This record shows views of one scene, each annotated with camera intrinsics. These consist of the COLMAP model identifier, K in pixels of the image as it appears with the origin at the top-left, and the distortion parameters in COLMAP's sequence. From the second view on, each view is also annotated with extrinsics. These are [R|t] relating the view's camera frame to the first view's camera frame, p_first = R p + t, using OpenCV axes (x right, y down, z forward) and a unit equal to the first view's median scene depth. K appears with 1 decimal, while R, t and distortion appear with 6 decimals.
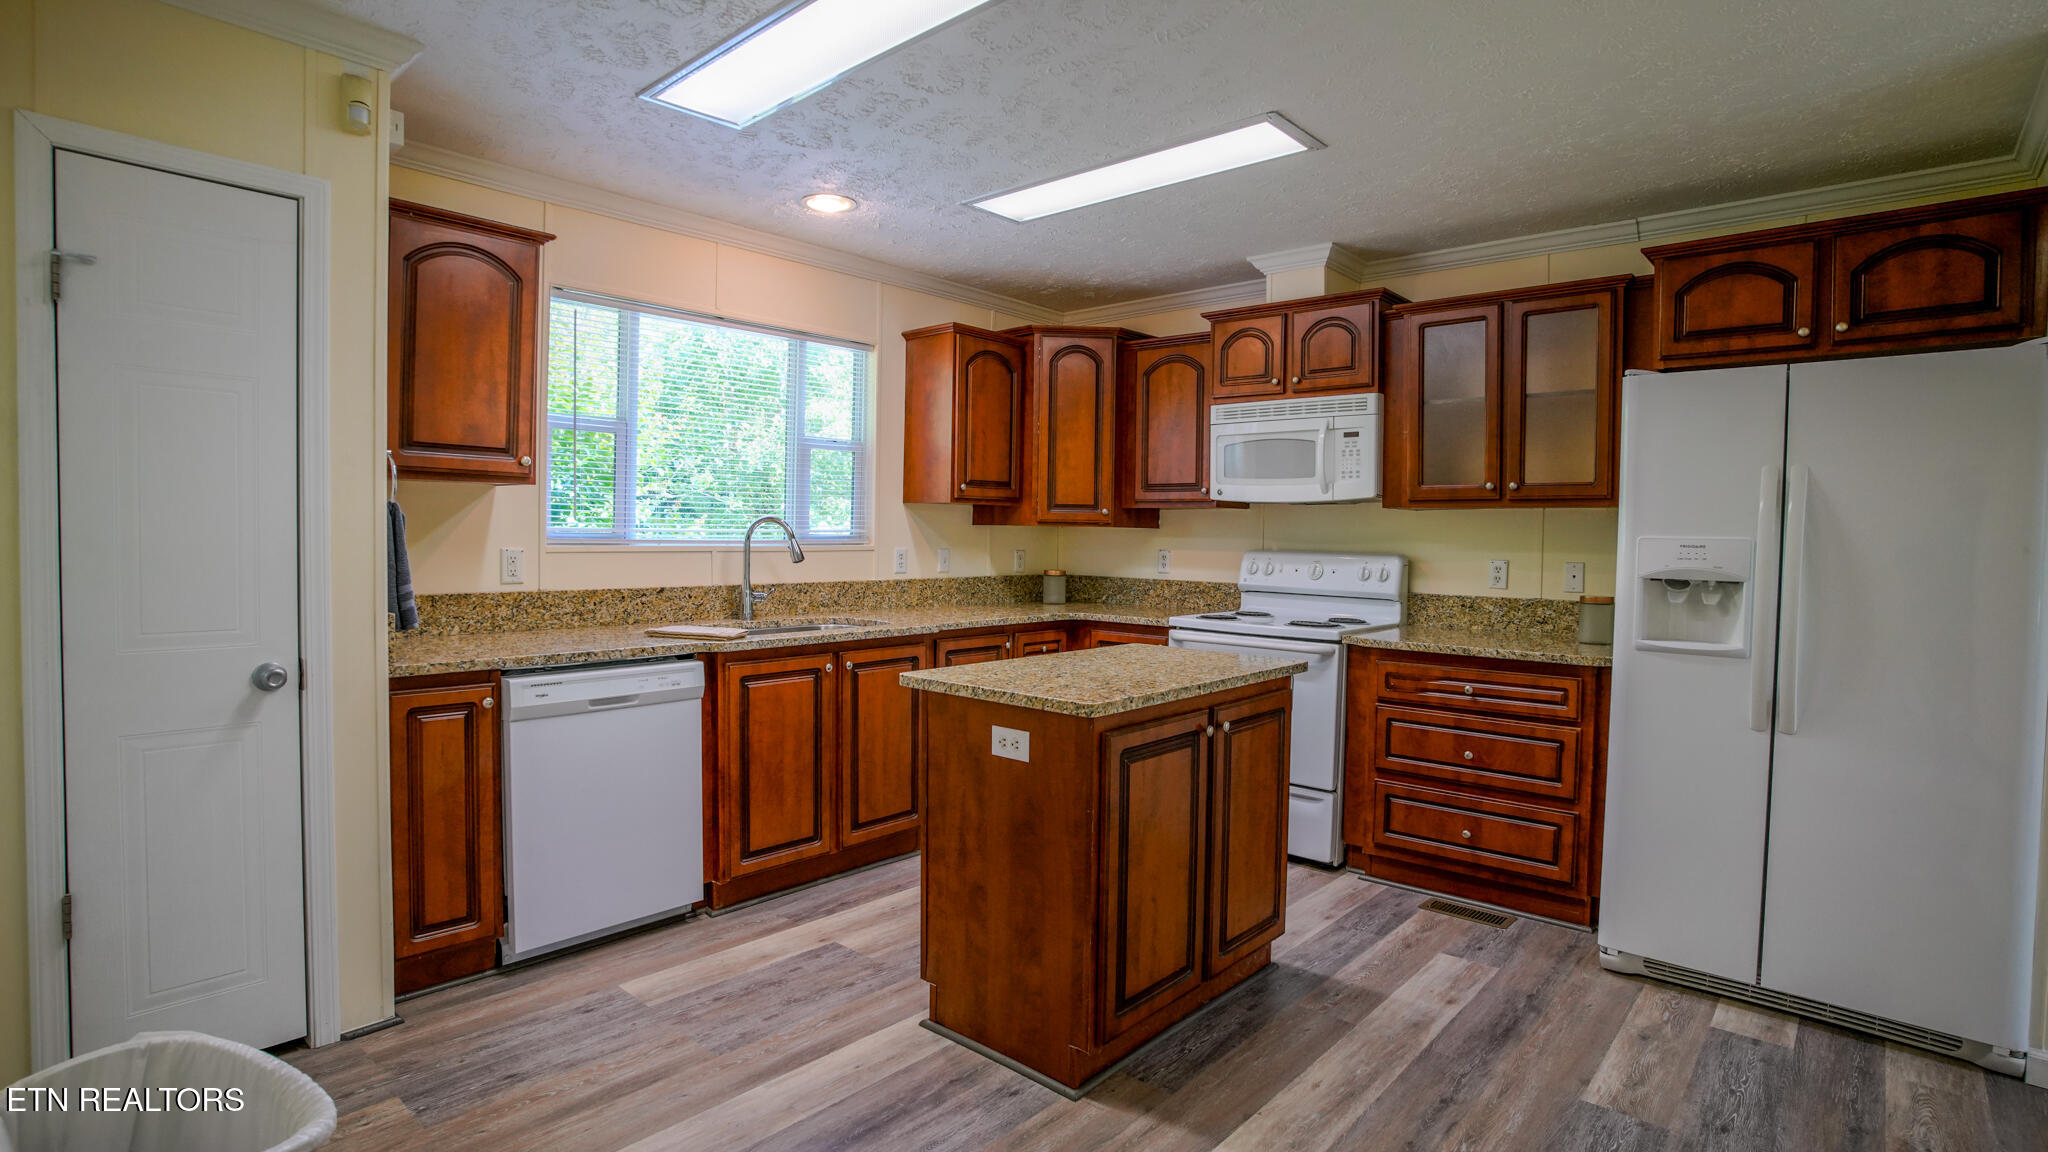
lens RADIAL K [[1004.0, 0, 1033.2], [0, 1004.0, 576.5], [0, 0, 1]] dist [-0.052026, 0.016227]
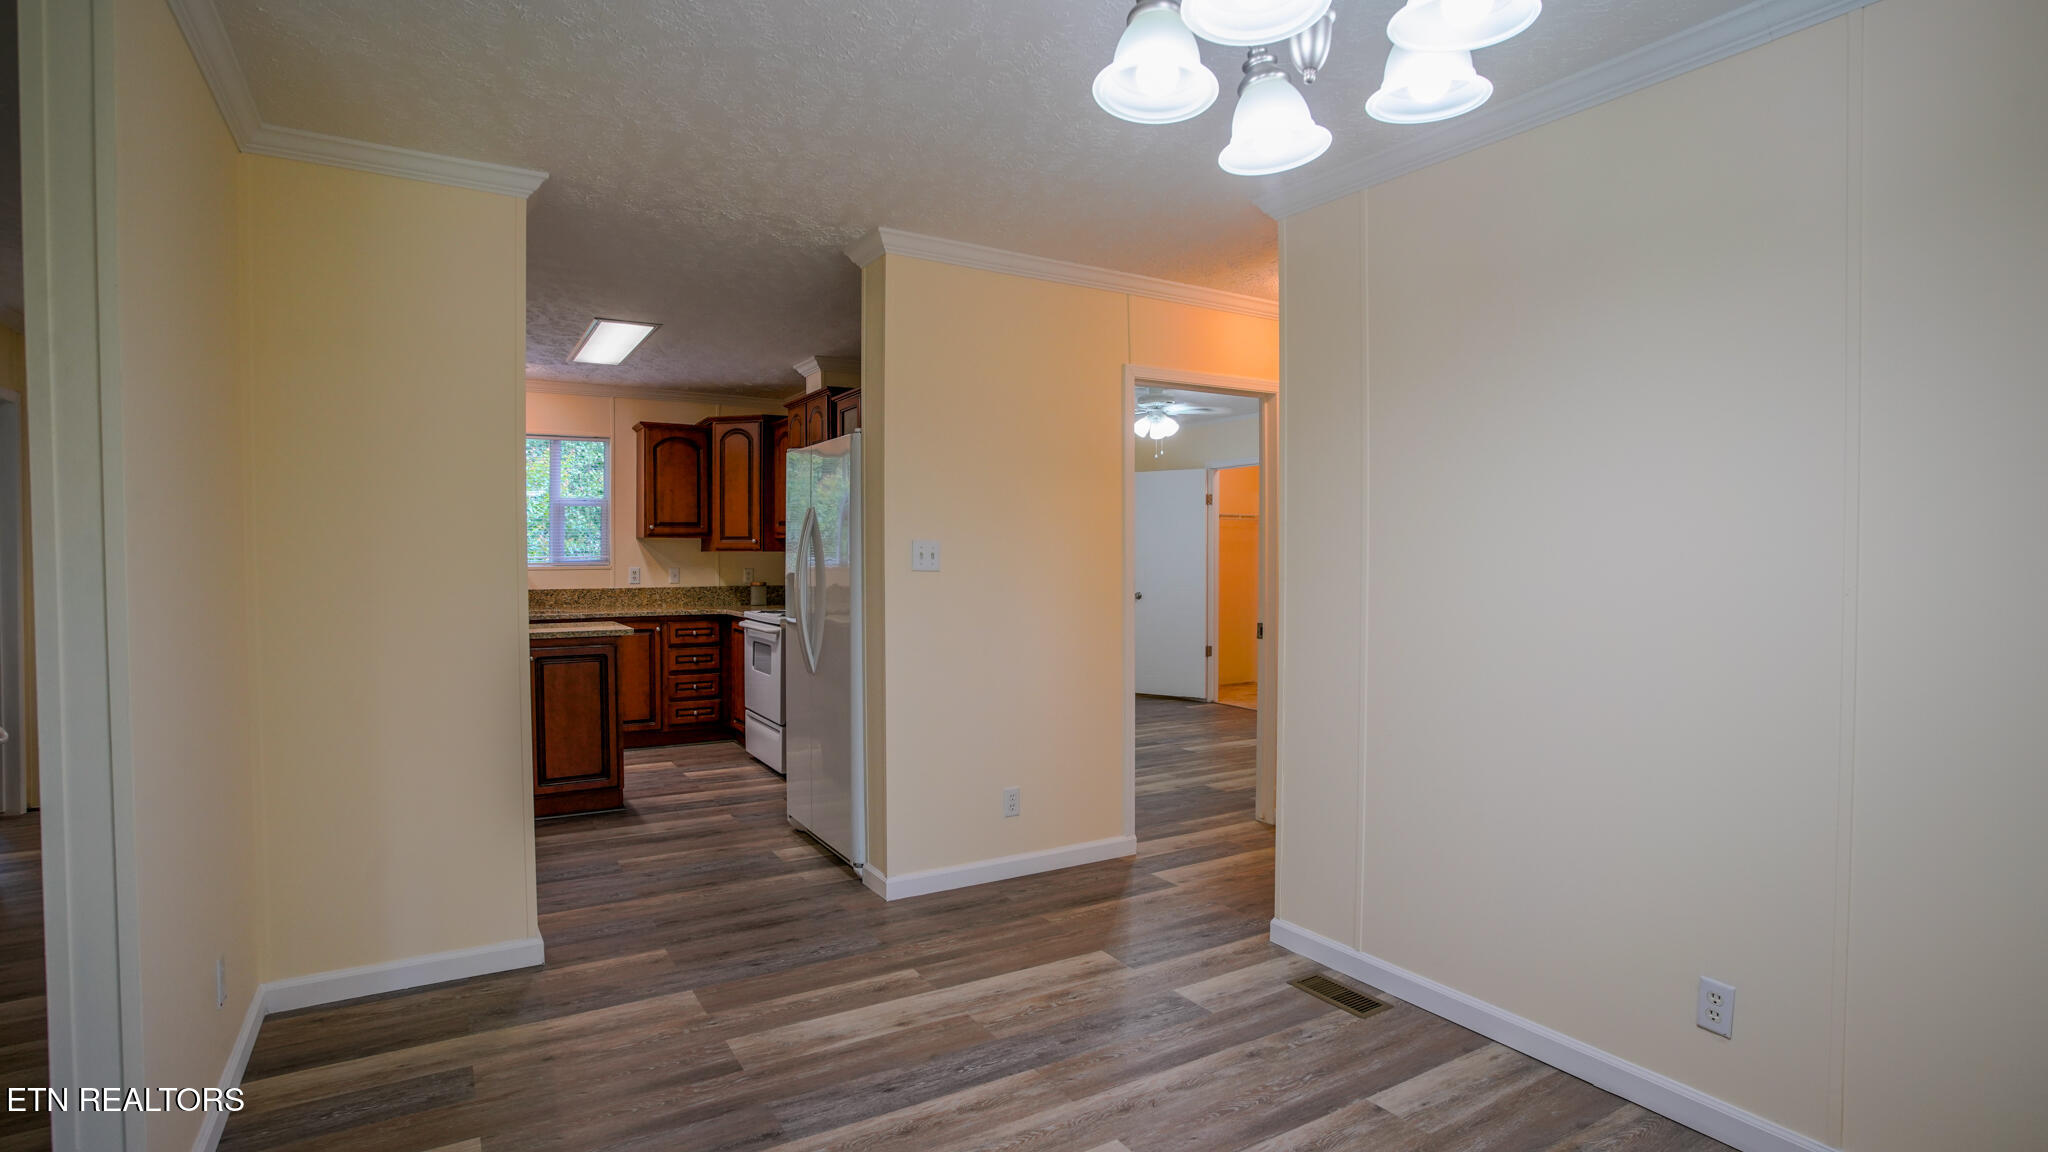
lens RADIAL K [[1004.0, 0, 1010.6], [0, 1004.0, 556.5], [0, 0, 1]] dist [-0.052026, 0.016227]
pose [[0.950858, -0.017112, -0.309153, 1.097379], [0.002473, 0.998859, -0.047682, 0.035341], [0.309617, 0.044575, 0.949816, -0.328814]]
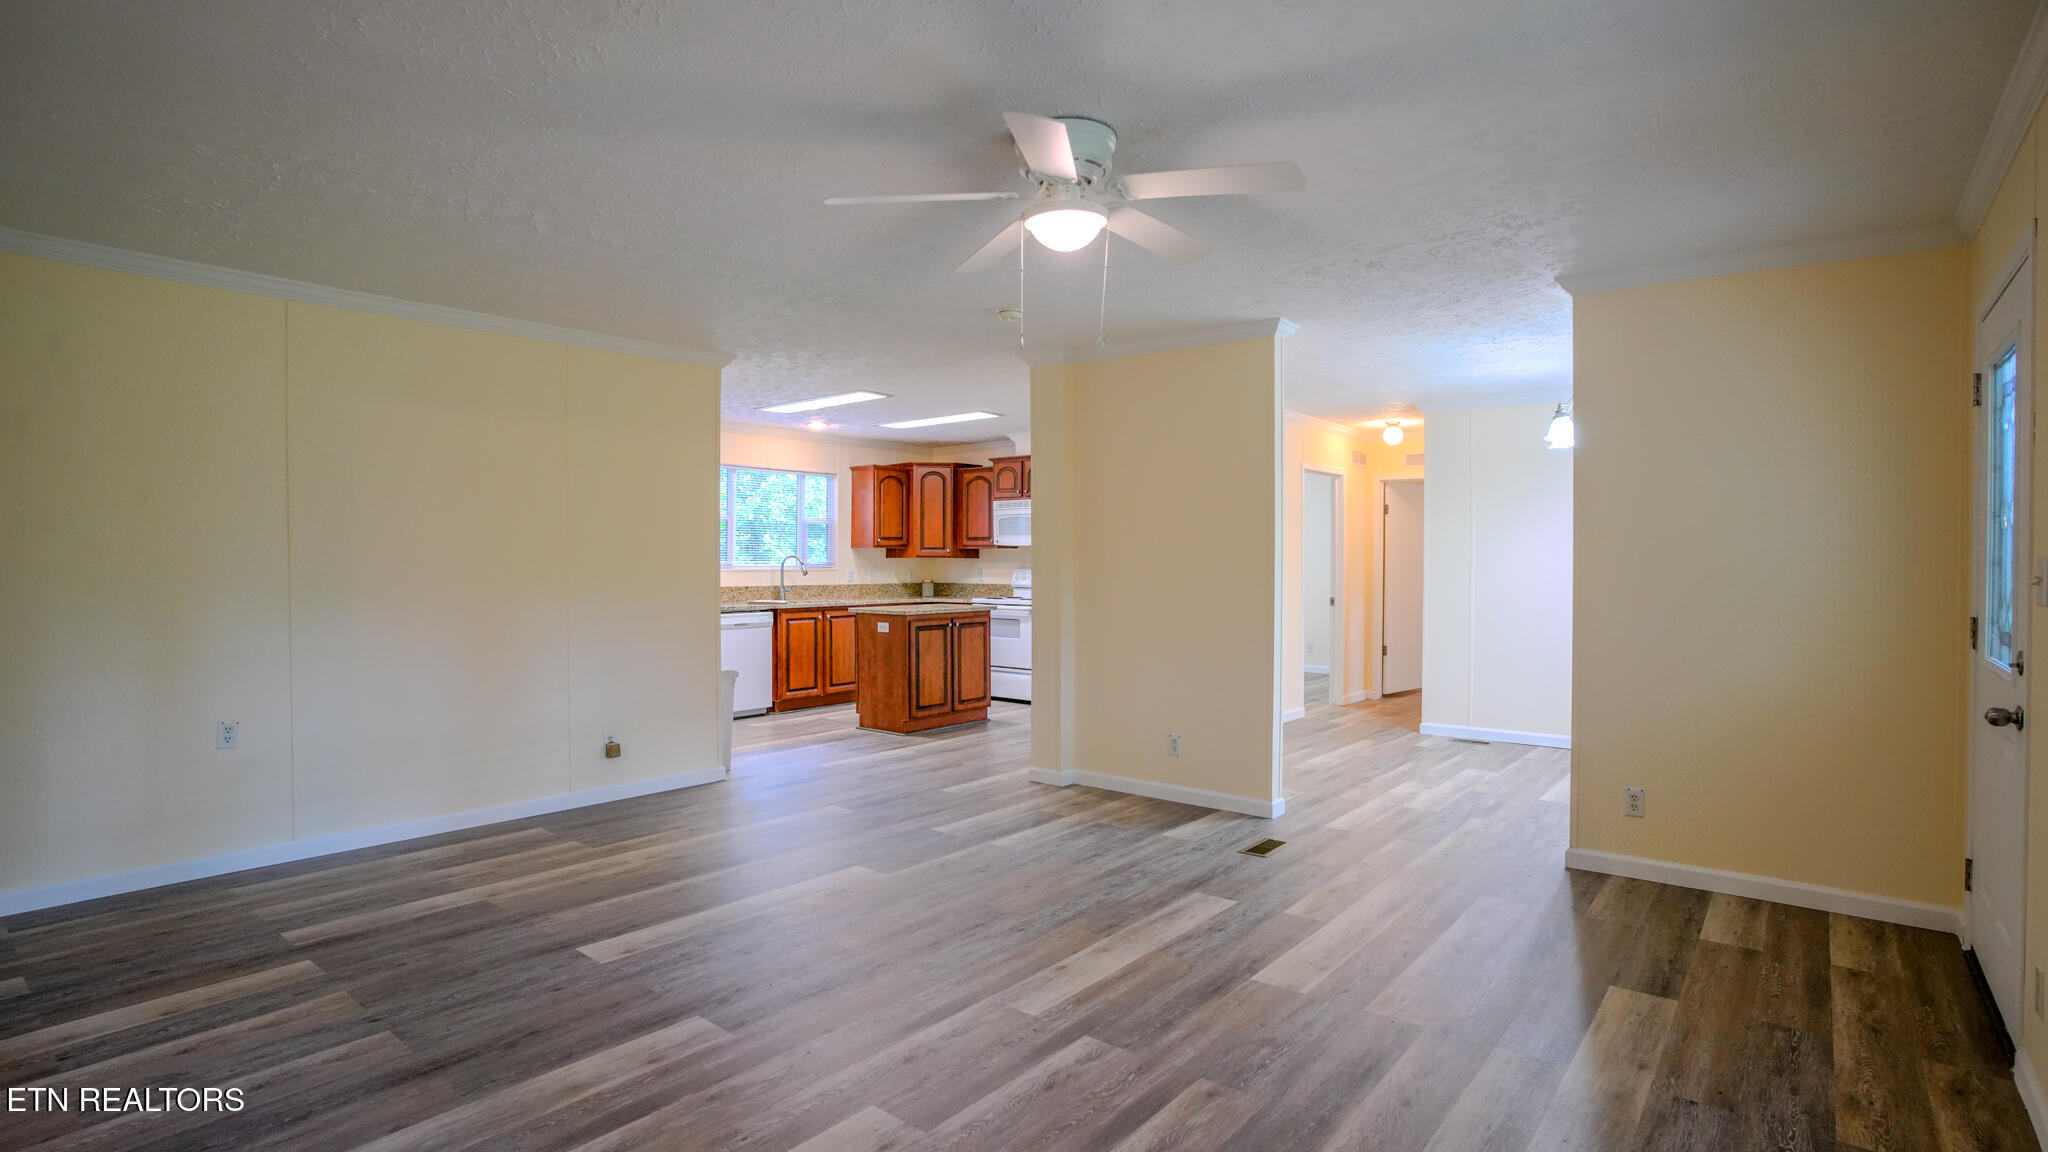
lens RADIAL K [[1004.0, 0, 995.9], [0, 1004.0, 568.5], [0, 0, 1]] dist [-0.052026, 0.016227]
pose [[0.999888, -0.013612, 0.006259, 0.196904], [0.013846, 0.999141, -0.039068, 0.069076], [-0.005722, 0.039150, 0.999217, -1.355473]]
